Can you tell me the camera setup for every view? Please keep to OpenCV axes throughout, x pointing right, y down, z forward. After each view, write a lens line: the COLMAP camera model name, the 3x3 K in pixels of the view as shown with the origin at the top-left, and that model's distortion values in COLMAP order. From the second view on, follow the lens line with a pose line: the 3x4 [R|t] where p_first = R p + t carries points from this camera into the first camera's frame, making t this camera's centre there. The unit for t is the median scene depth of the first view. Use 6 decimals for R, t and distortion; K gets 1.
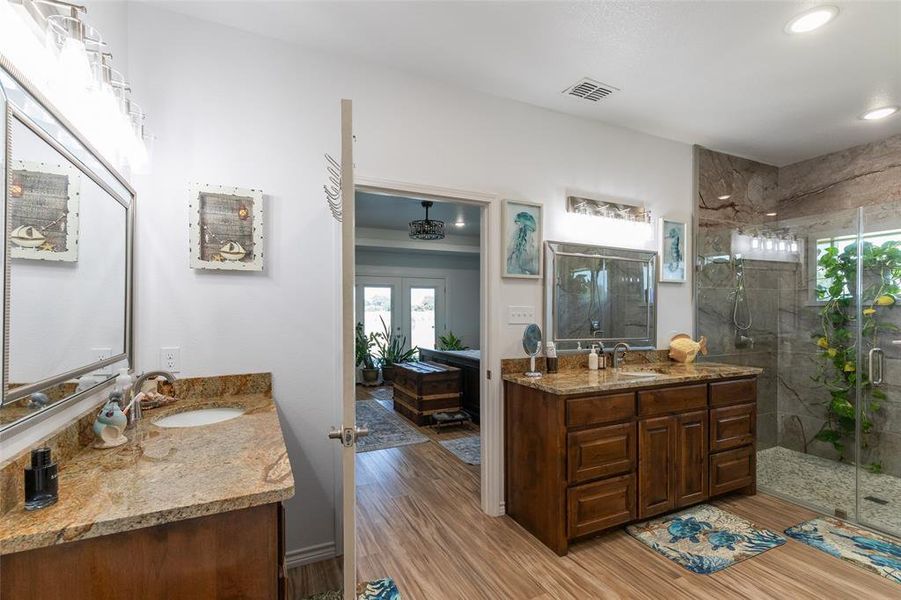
lens RADIAL K [[420.1, 0, 424.1], [0, 420.1, 311.1], [0, 0, 1]] dist [0.008394, -0.000769]
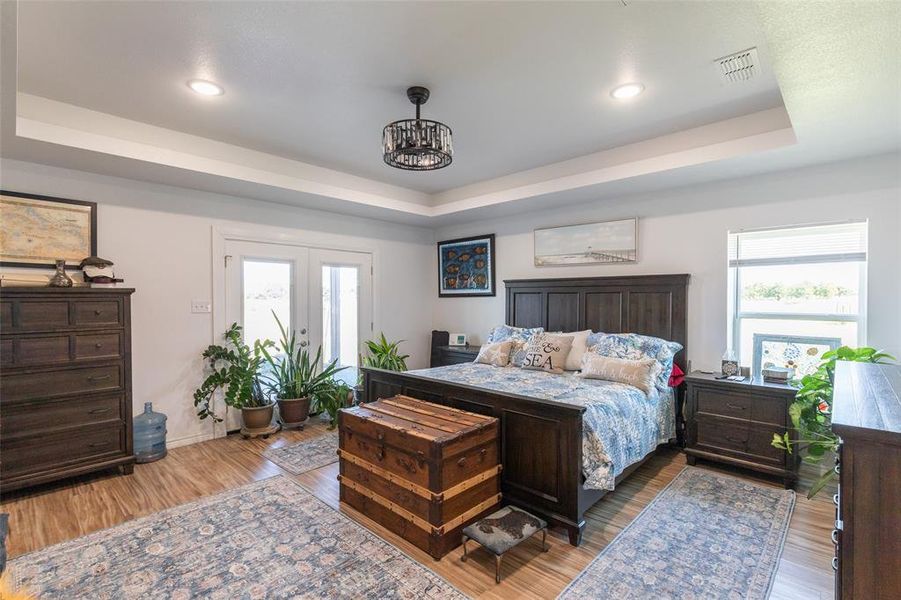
lens RADIAL K [[420.1, 0, 436.3], [0, 420.1, 302.8], [0, 0, 1]] dist [0.008394, -0.000769]
pose [[0.923122, -0.003576, 0.384490, -0.282818], [-0.000277, 0.999950, 0.009966, -0.014370], [-0.384507, -0.009306, 0.923075, 0.878453]]
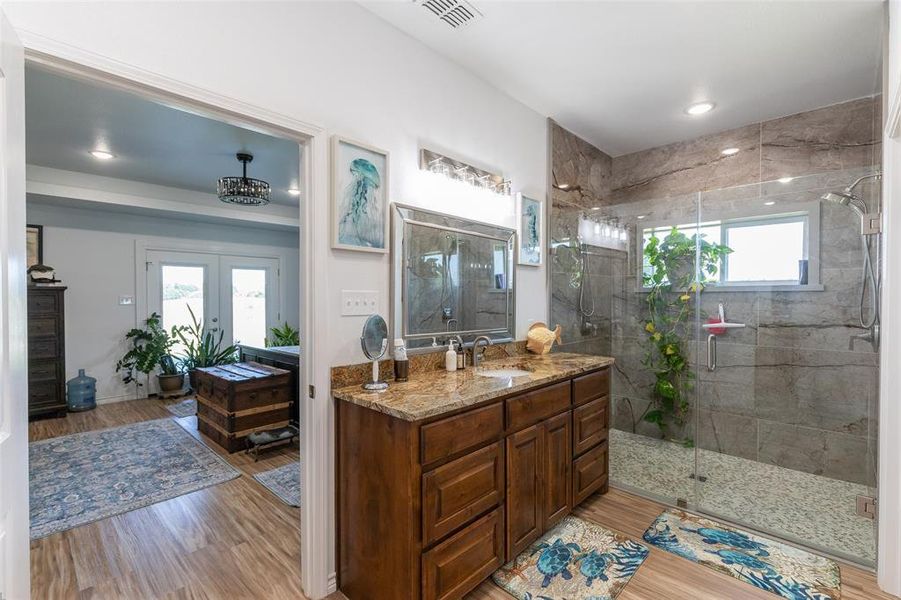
lens RADIAL K [[420.1, 0, 442.3], [0, 420.1, 300.8], [0, 0, 1]] dist [0.008394, -0.000769]
pose [[0.924989, -0.004073, 0.379972, 0.081337], [0.001127, 0.999968, 0.007976, -0.000213], [-0.379992, -0.006949, 0.924964, 0.260042]]
